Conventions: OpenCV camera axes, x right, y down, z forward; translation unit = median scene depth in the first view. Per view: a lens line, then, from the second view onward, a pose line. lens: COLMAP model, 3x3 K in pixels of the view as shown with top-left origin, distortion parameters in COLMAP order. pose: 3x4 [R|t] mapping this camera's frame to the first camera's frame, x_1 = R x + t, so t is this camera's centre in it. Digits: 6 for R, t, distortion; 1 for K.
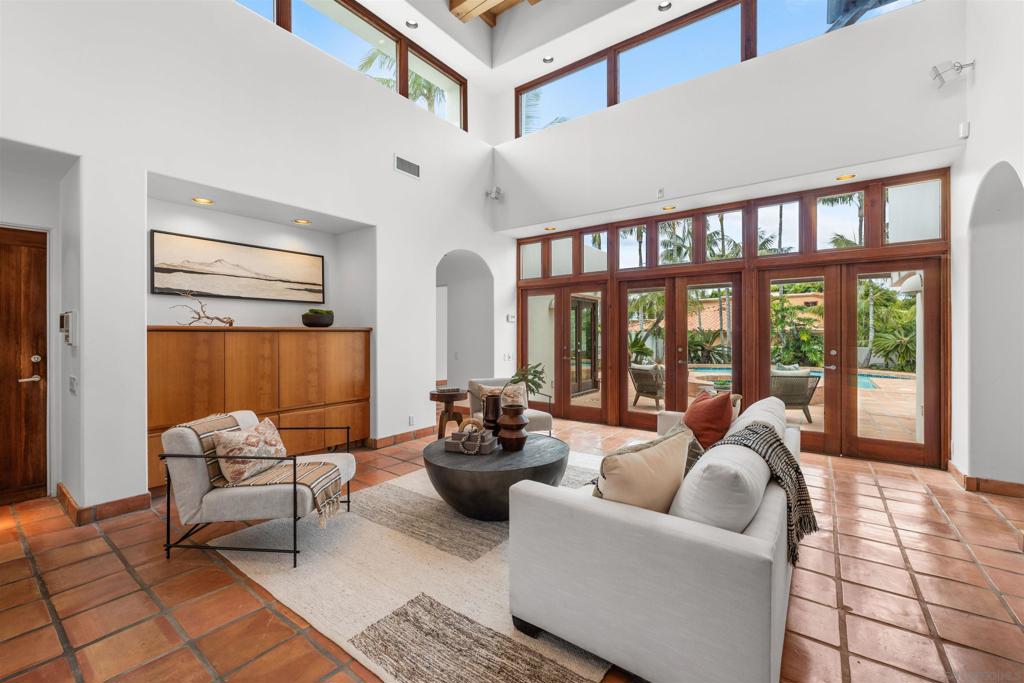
lens RADIAL K [[416.6, 0, 496.4], [0, 416.6, 333.6], [0, 0, 1]] dist [0.000372, -0.000285]
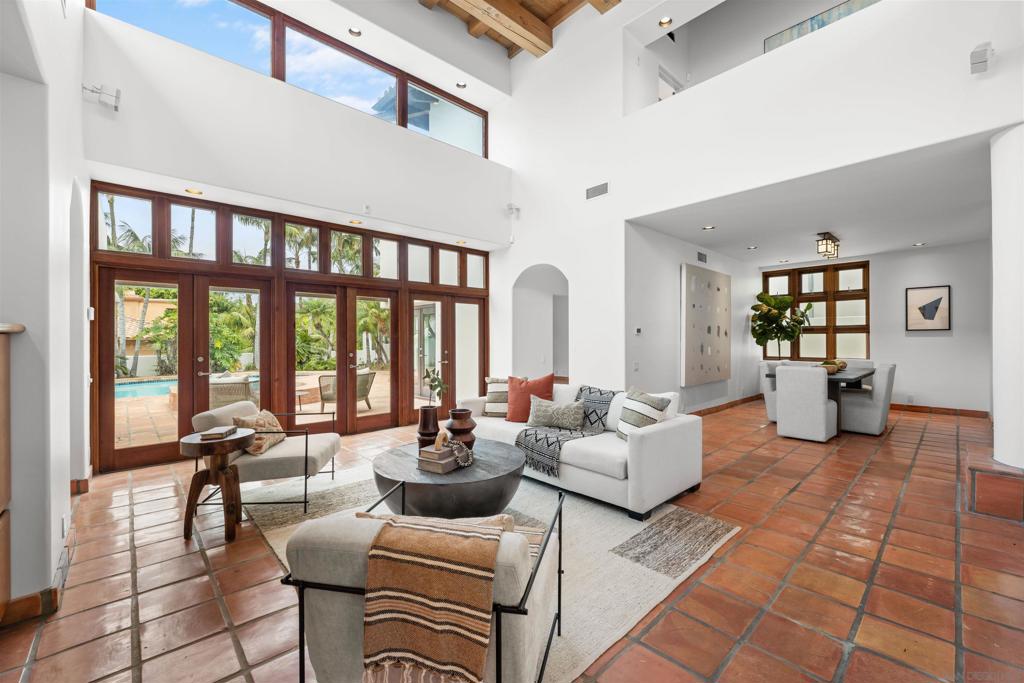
lens RADIAL K [[416.6, 0, 513.3], [0, 416.6, 337.5], [0, 0, 1]] dist [0.000372, -0.000285]
pose [[0.169238, 0.005802, 0.985558, -0.709297], [0.003889, 0.999971, -0.006555, 0.002800], [-0.985568, 0.004942, 0.169210, 0.529608]]
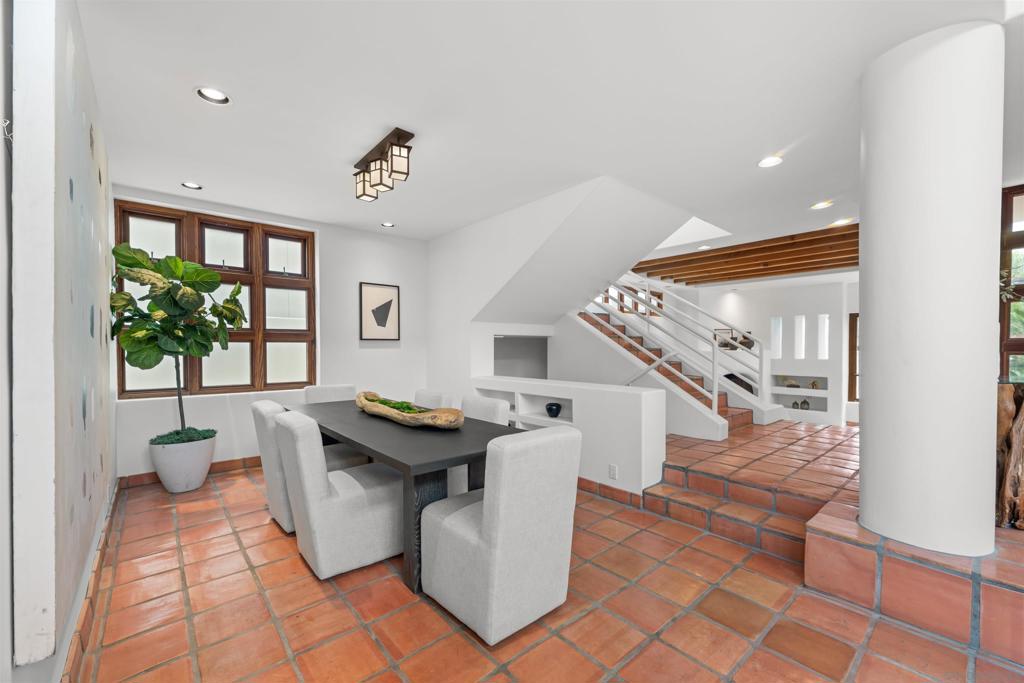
lens RADIAL K [[416.6, 0, 512.5], [0, 416.6, 351.7], [0, 0, 1]] dist [0.000372, -0.000285]
pose [[-0.977943, 0.000196, 0.208872, 0.572319], [0.002636, 0.999931, 0.011406, -0.008116], [-0.208856, 0.011705, -0.977876, 0.359539]]
